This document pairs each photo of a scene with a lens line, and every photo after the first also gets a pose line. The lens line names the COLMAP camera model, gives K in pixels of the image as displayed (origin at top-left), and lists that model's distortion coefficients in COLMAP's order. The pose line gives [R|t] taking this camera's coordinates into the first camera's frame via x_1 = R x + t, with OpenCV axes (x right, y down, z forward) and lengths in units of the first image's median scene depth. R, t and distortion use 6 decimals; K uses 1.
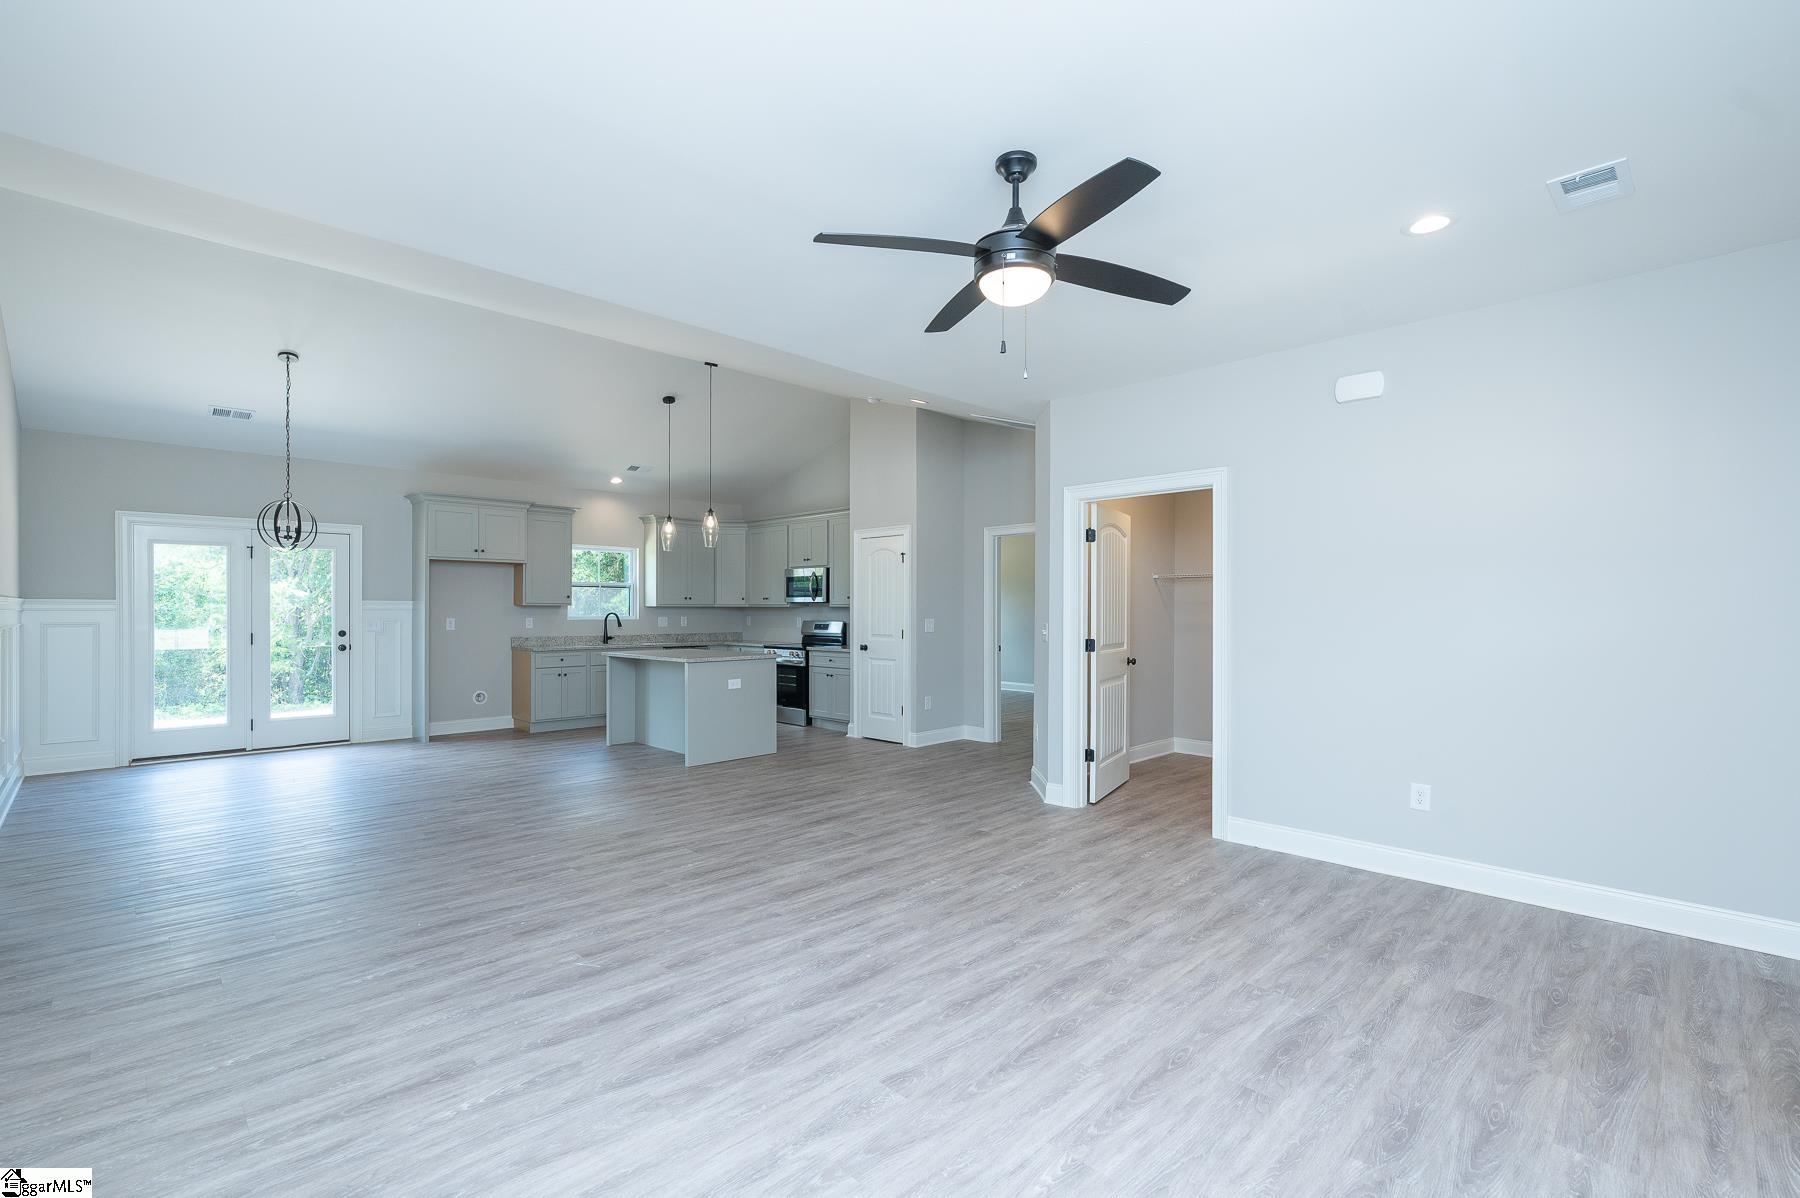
lens RADIAL K [[804.3, 0, 900.0], [0, 804.3, 599.0], [0, 0, 1]] dist [0.002097, 0.000211]
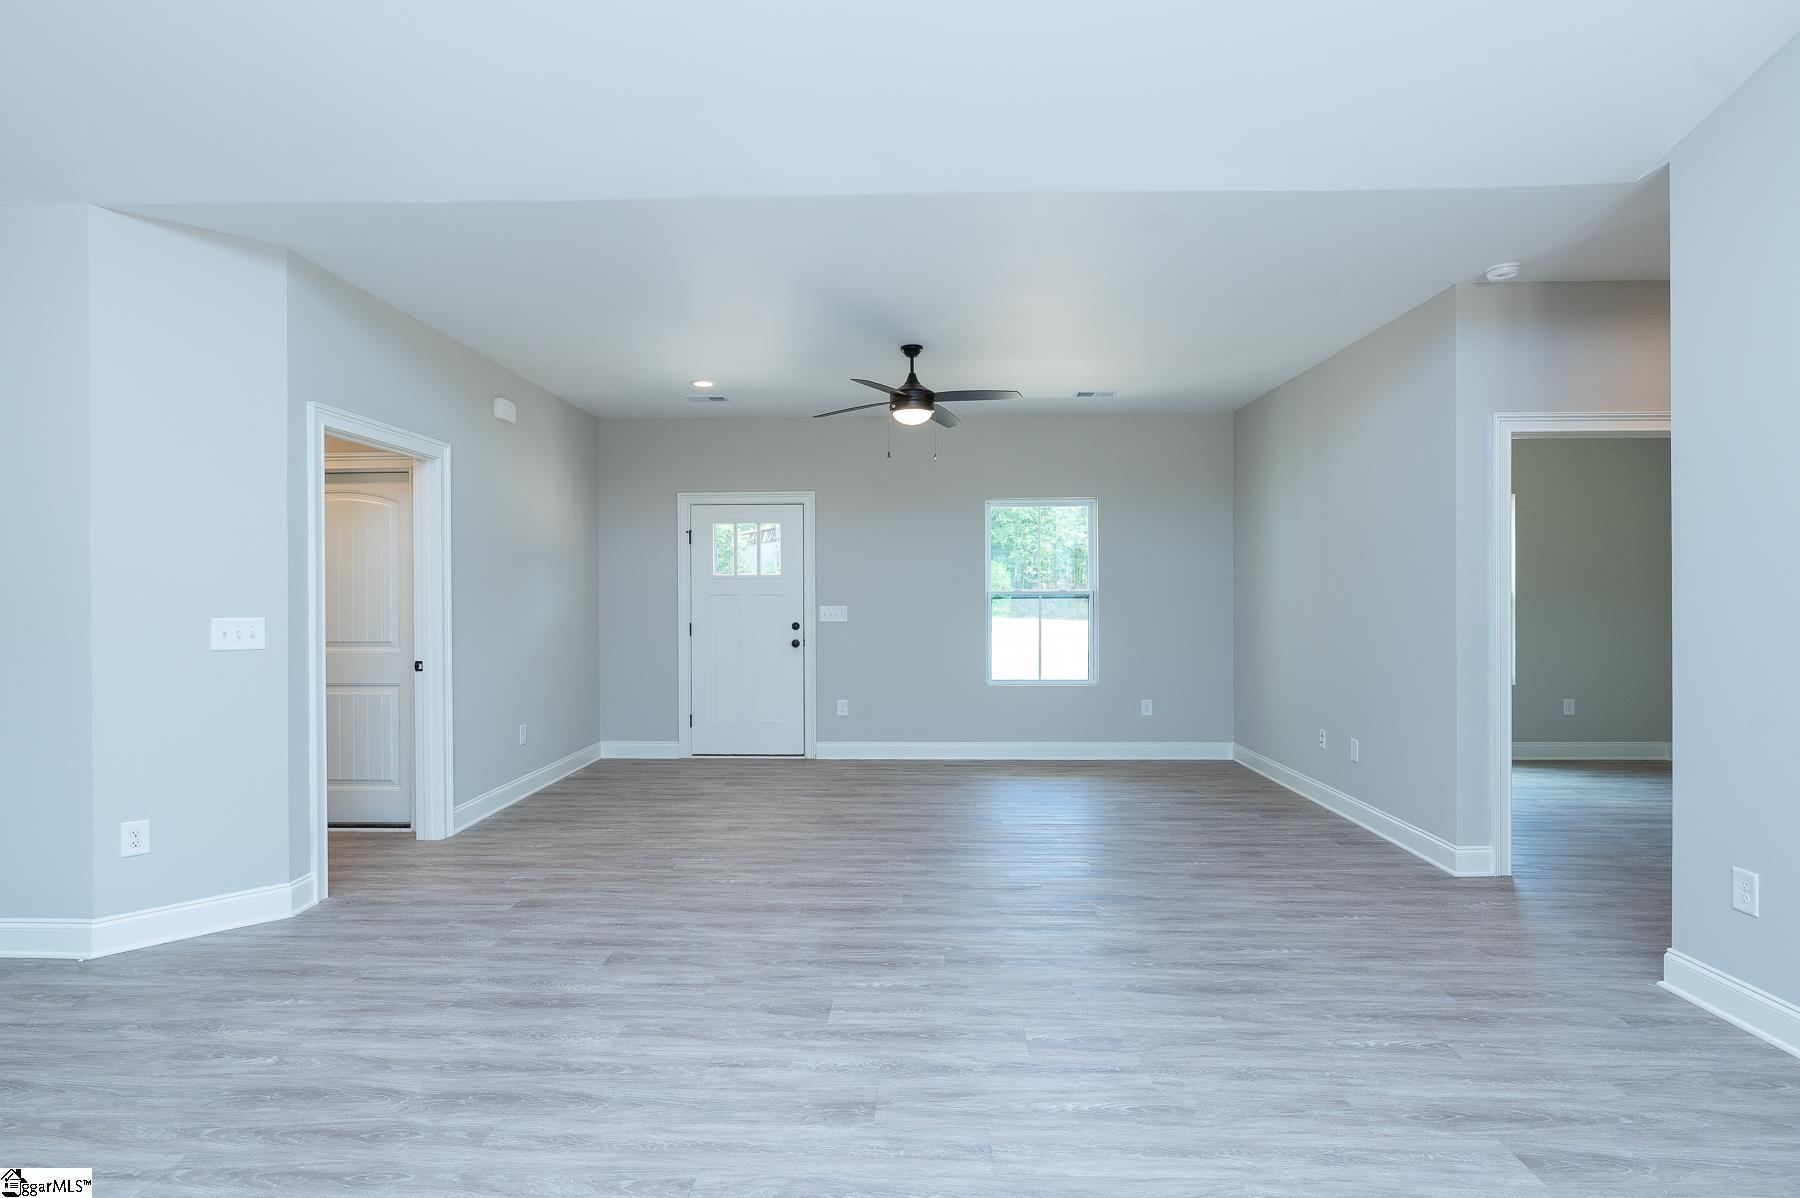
lens RADIAL K [[898.2, 0, 900.0], [0, 898.2, 599.0], [0, 0, 1]] dist [-0.003012, -0.000131]
pose [[-0.688582, -0.002320, 0.725154, -0.545391], [-0.004080, 0.999991, -0.000675, 0.016117], [-0.725147, -0.003423, -0.688586, 1.018210]]
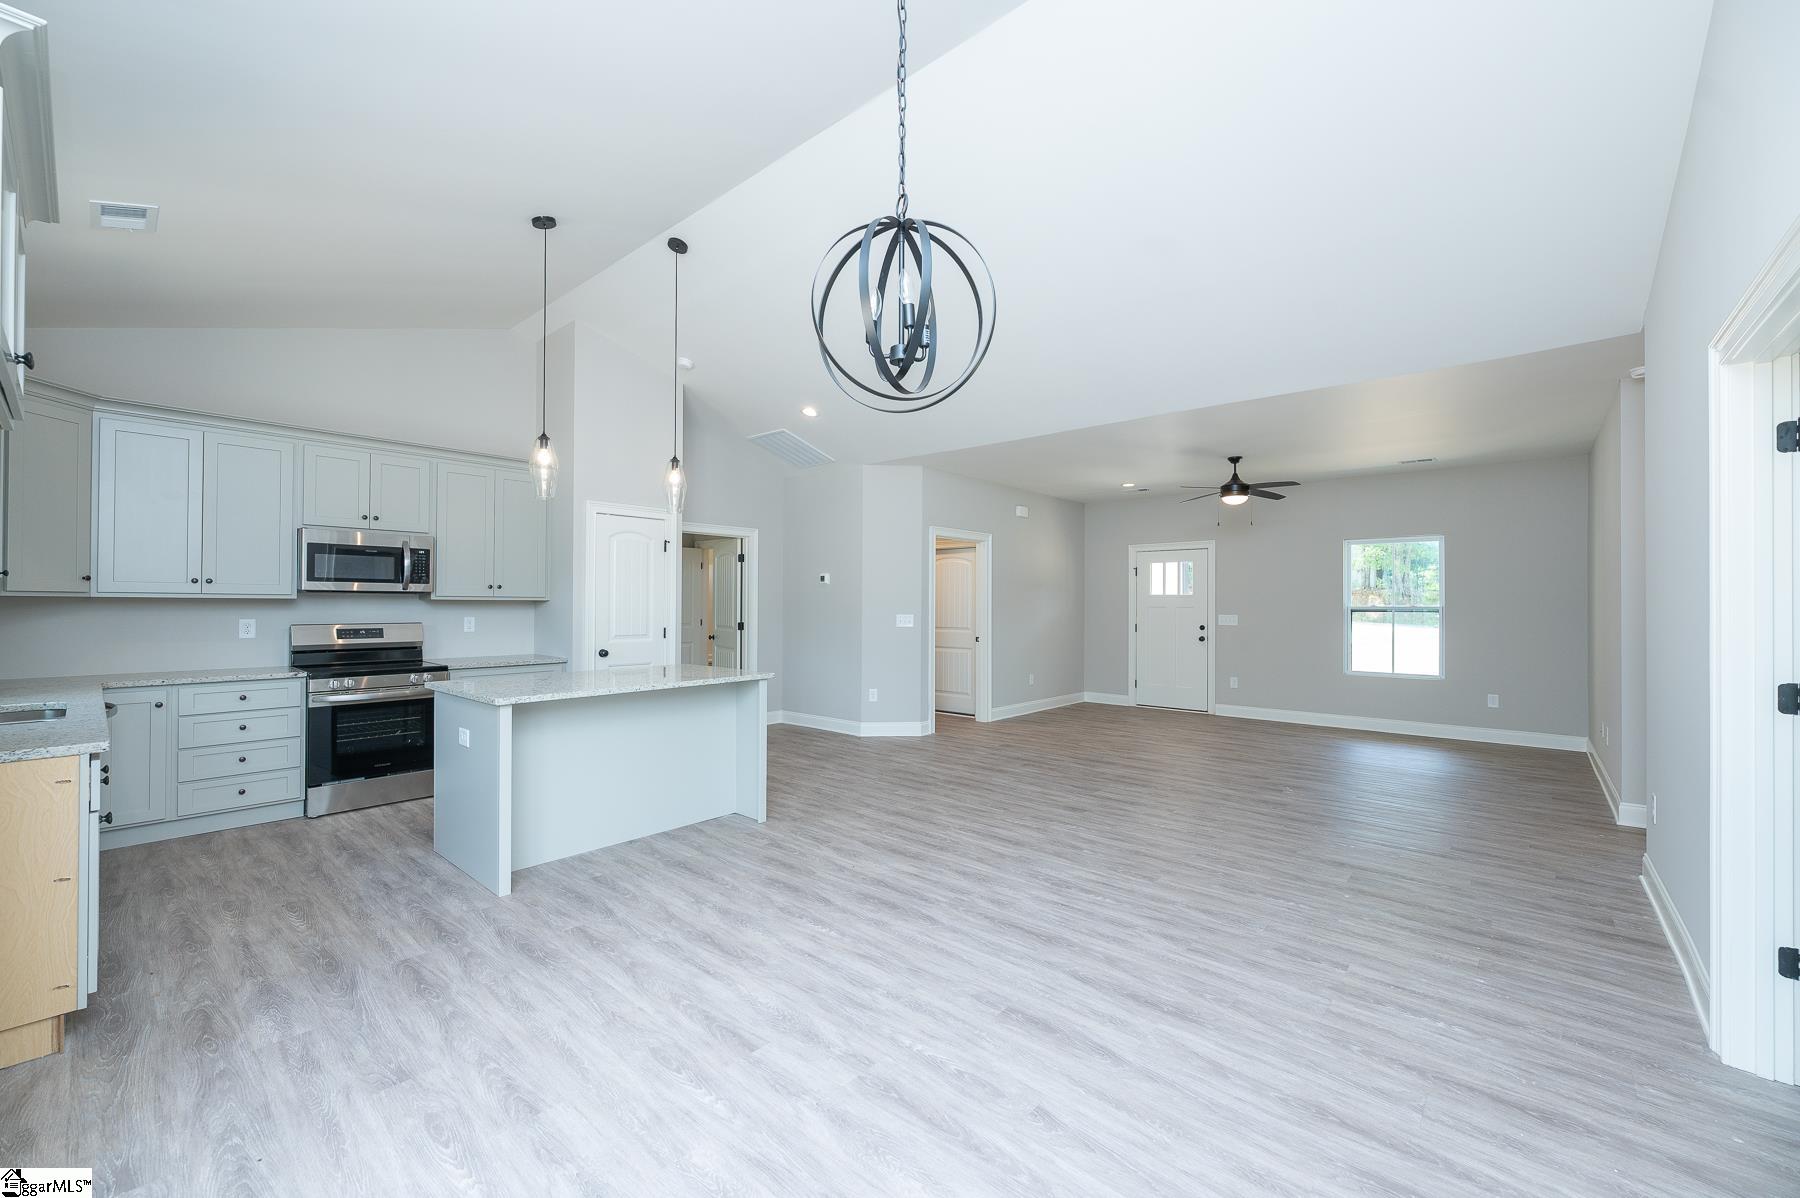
lens RADIAL K [[713.3, 0, 900.0], [0, 713.3, 599.0], [0, 0, 1]] dist [-0.001385, 0.000127]
pose [[-0.069095, 0.006329, 0.997590, -1.004619], [-0.013838, 0.999878, -0.007302, 0.012489], [-0.997514, -0.014309, -0.068999, 1.018228]]
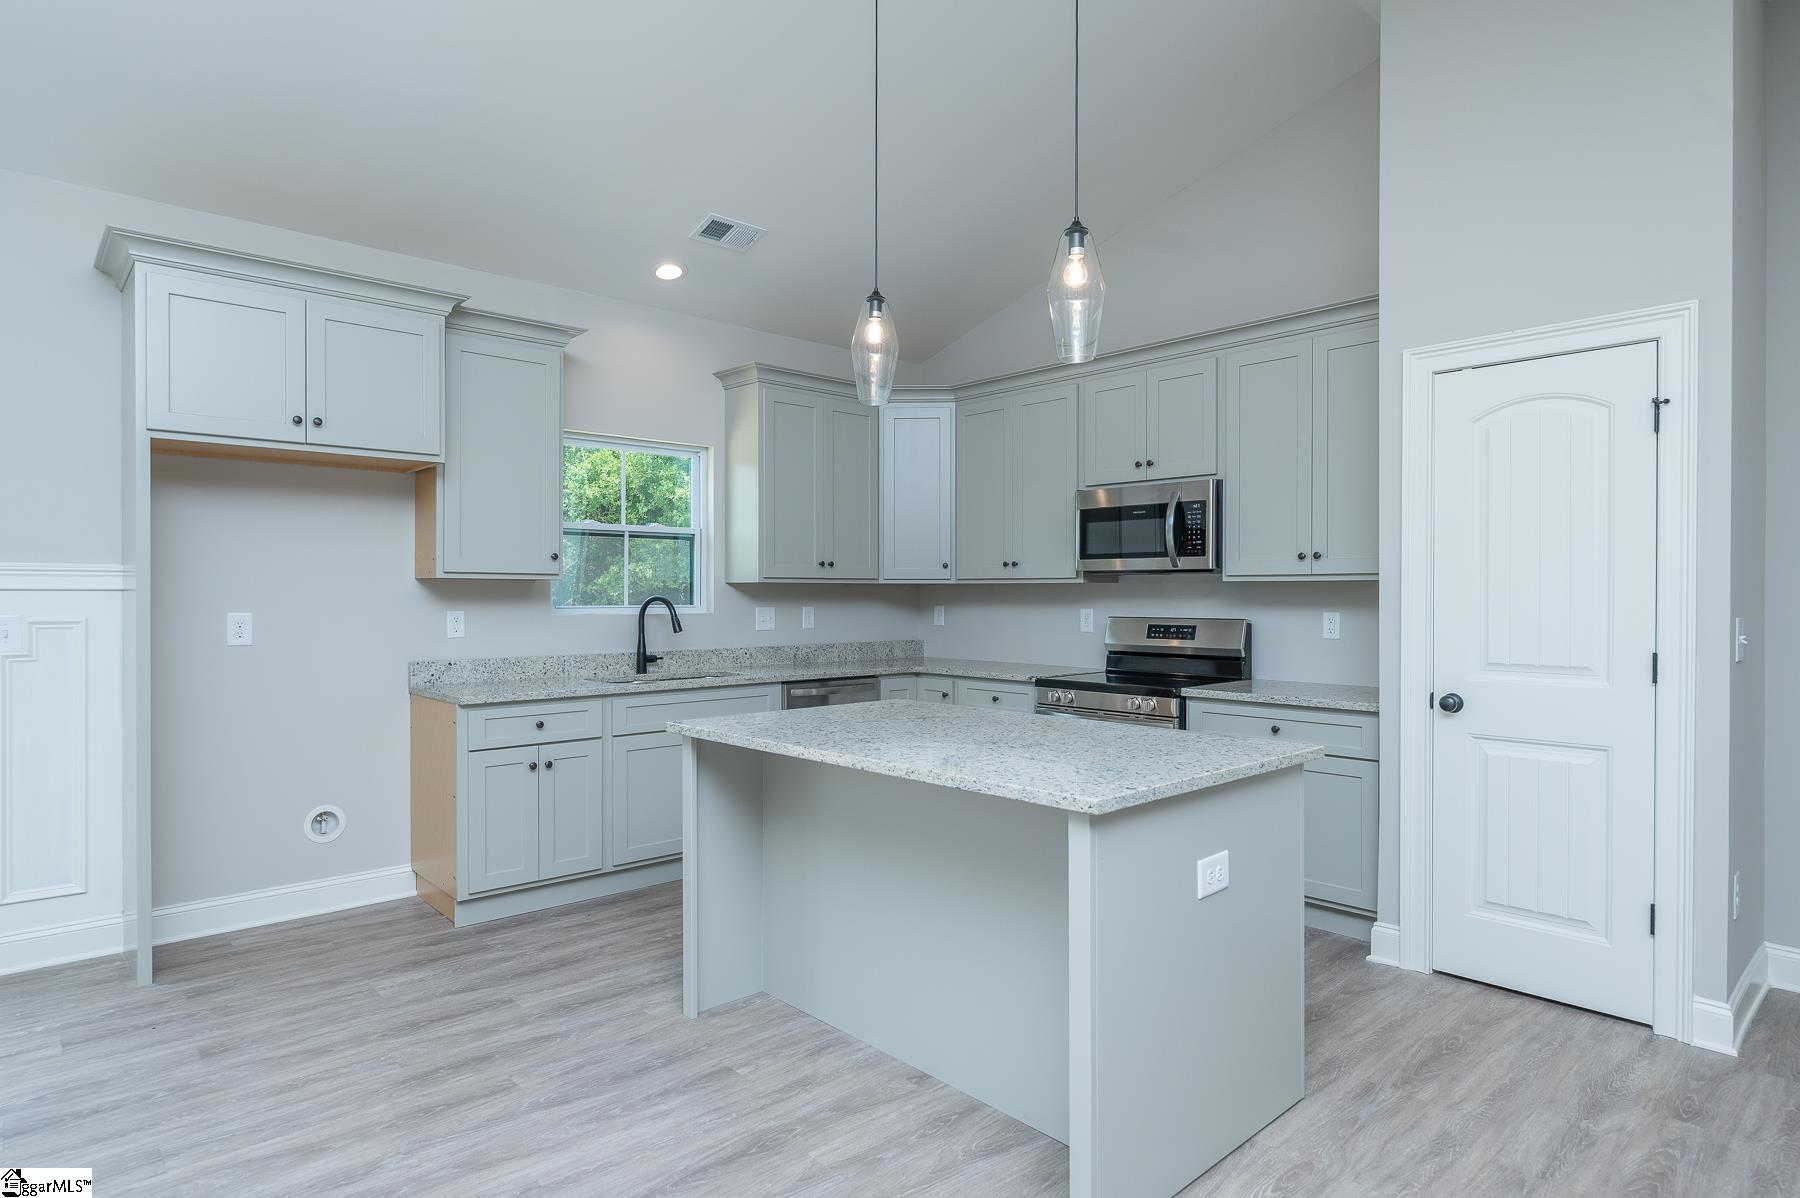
lens RADIAL K [[989.4, 0, 886.0], [0, 989.4, 598.1], [0, 0, 1]] dist [0.000099, 0.000347]
pose [[0.998783, -0.000756, -0.049313, -0.338765], [0.001444, 0.999902, 0.013923, 0.016278], [0.049297, -0.013977, 0.998686, 0.786481]]
